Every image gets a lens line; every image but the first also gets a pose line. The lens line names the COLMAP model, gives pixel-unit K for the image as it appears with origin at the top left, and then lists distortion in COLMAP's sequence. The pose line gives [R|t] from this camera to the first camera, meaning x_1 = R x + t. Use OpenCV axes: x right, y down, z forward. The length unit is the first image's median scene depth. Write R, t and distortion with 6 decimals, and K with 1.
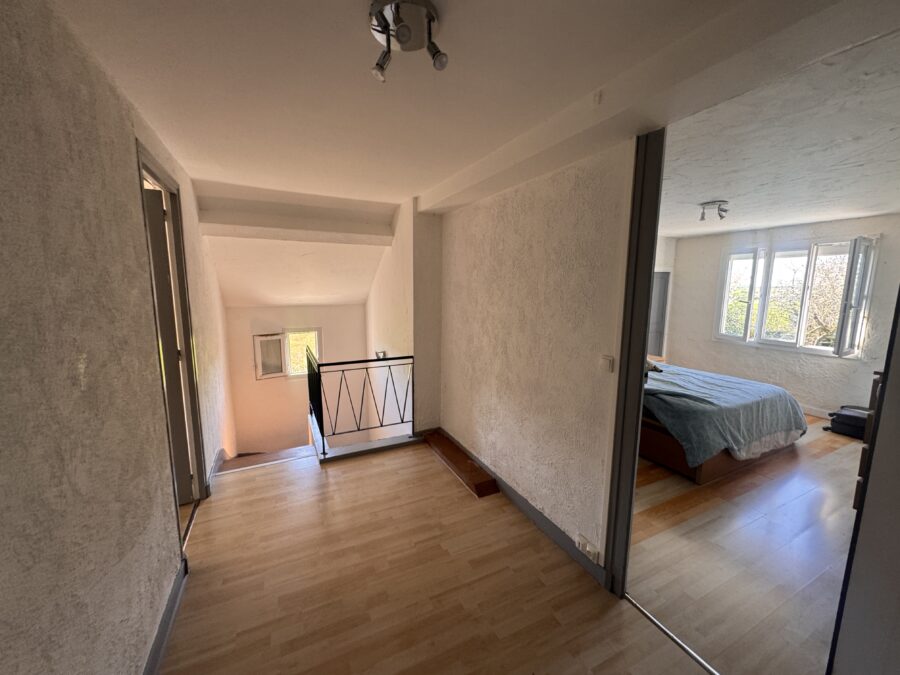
lens RADIAL K [[364.9, 0, 450.0], [0, 364.9, 337.5], [0, 0, 1]] dist [0.000779, 0.000074]
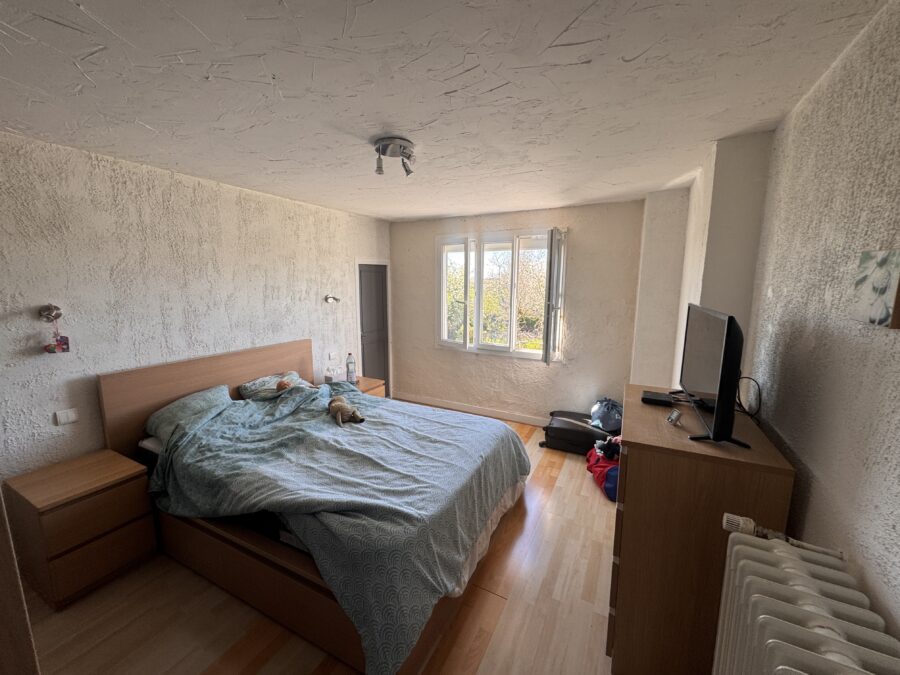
lens RADIAL K [[364.9, 0, 450.0], [0, 364.9, 337.5], [0, 0, 1]] dist [0.000779, 0.000074]
pose [[0.814969, -0.092988, 0.571996, 0.361610], [0.081706, 0.995620, 0.045442, -0.068963], [-0.573716, 0.009702, 0.818997, 0.396809]]
